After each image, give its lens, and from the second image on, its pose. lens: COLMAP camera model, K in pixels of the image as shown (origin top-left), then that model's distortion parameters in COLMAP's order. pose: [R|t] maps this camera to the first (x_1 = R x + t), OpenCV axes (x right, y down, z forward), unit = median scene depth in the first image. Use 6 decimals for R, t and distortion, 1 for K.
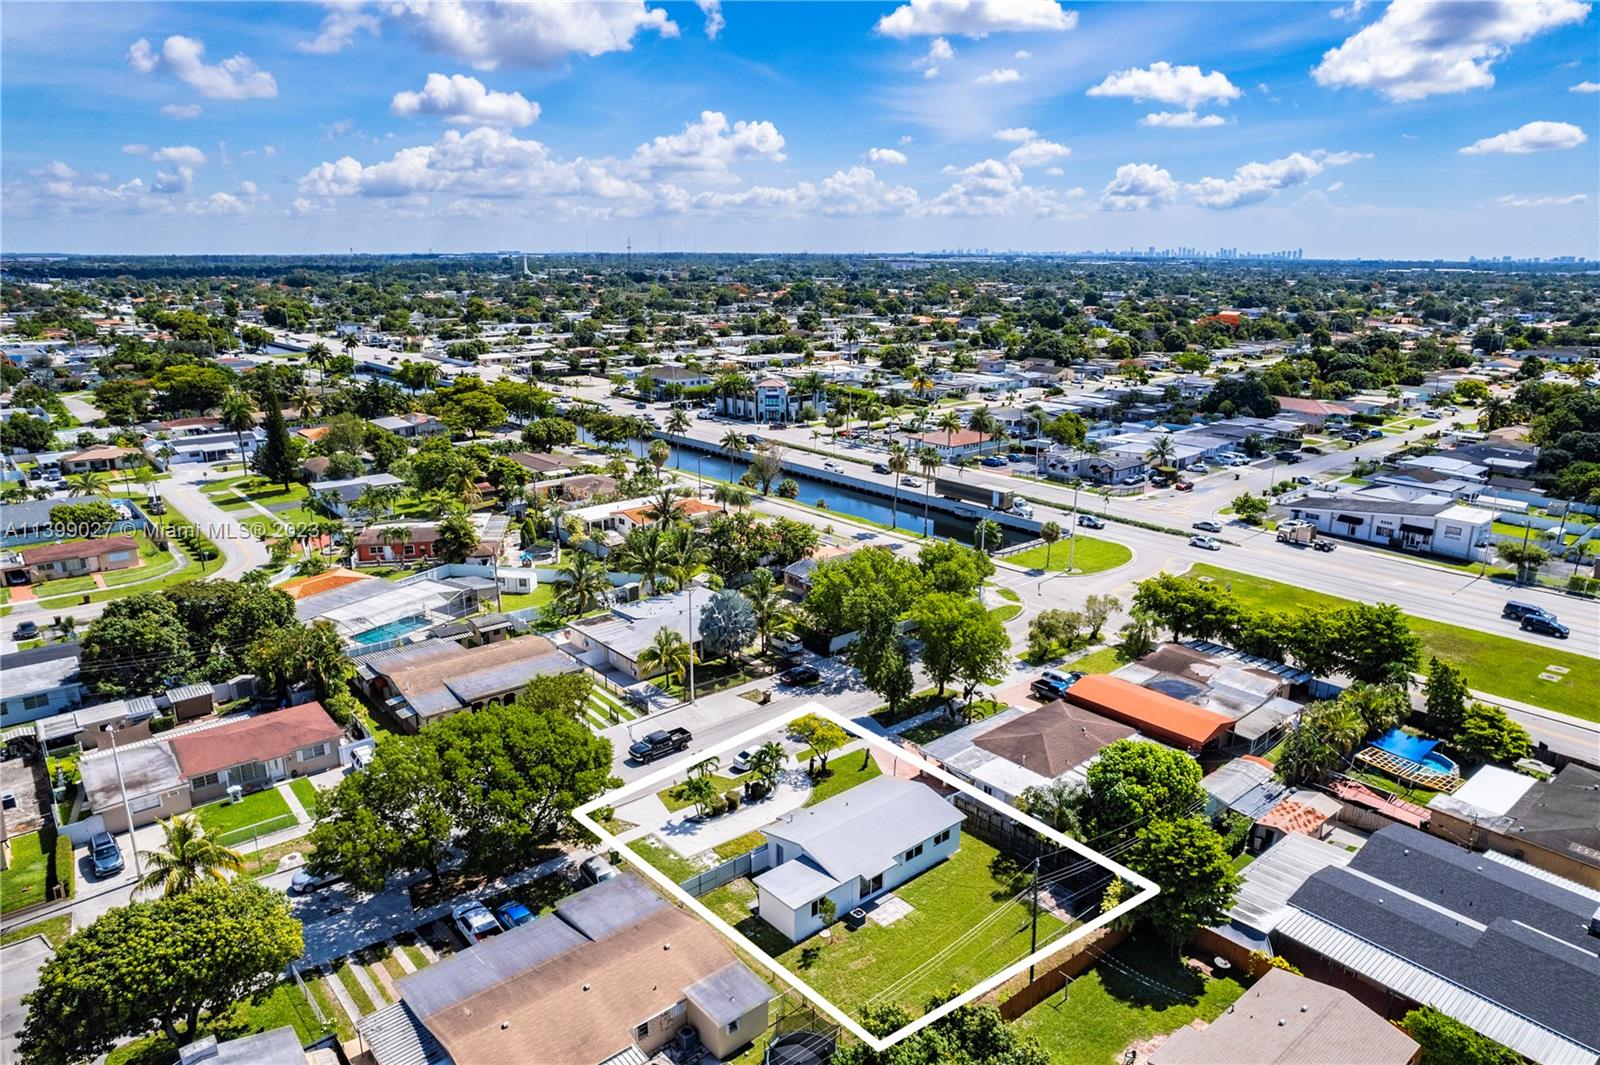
lens RADIAL K [[1010.3, 0, 799.2], [0, 1010.3, 533.9], [0, 0, 1]] dist [-0.000622, -0.000049]
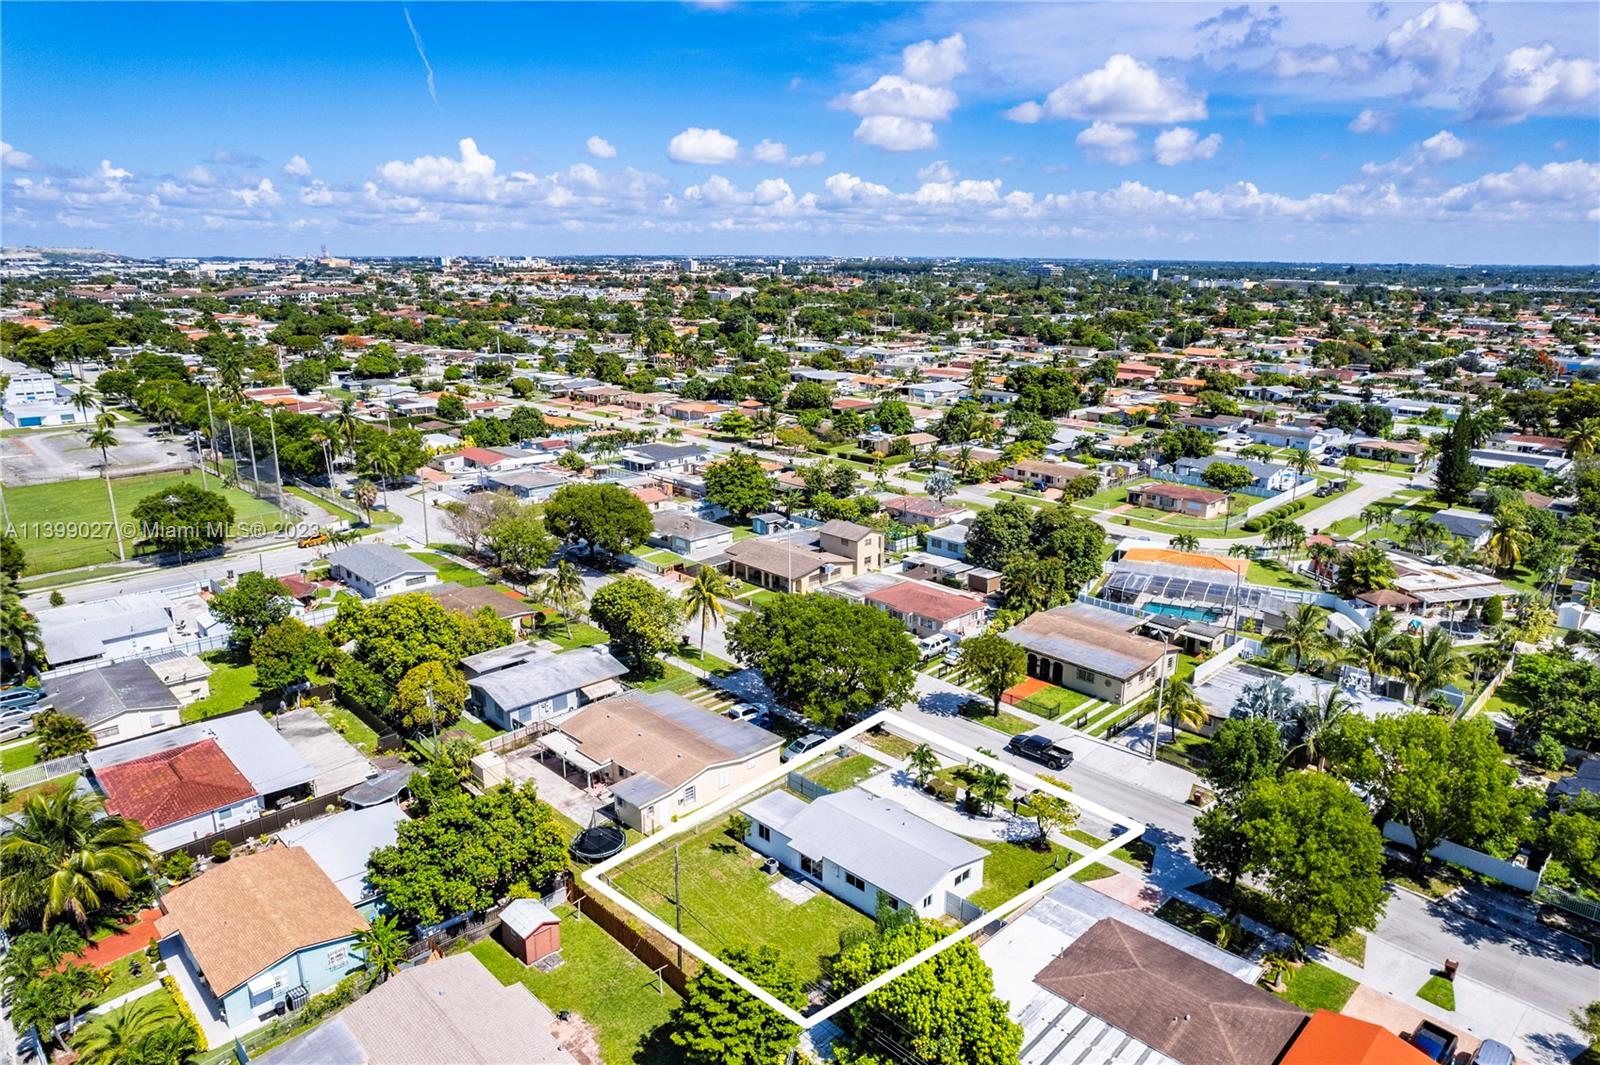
lens RADIAL K [[1010.3, 0, 799.5], [0, 1010.3, 531.2], [0, 0, 1]] dist [-0.000622, -0.000049]
pose [[0.093317, 0.260792, -0.960874, 0.724732], [-0.284338, 0.931874, 0.225307, -0.142574], [0.954172, 0.252188, 0.161113, 0.566981]]
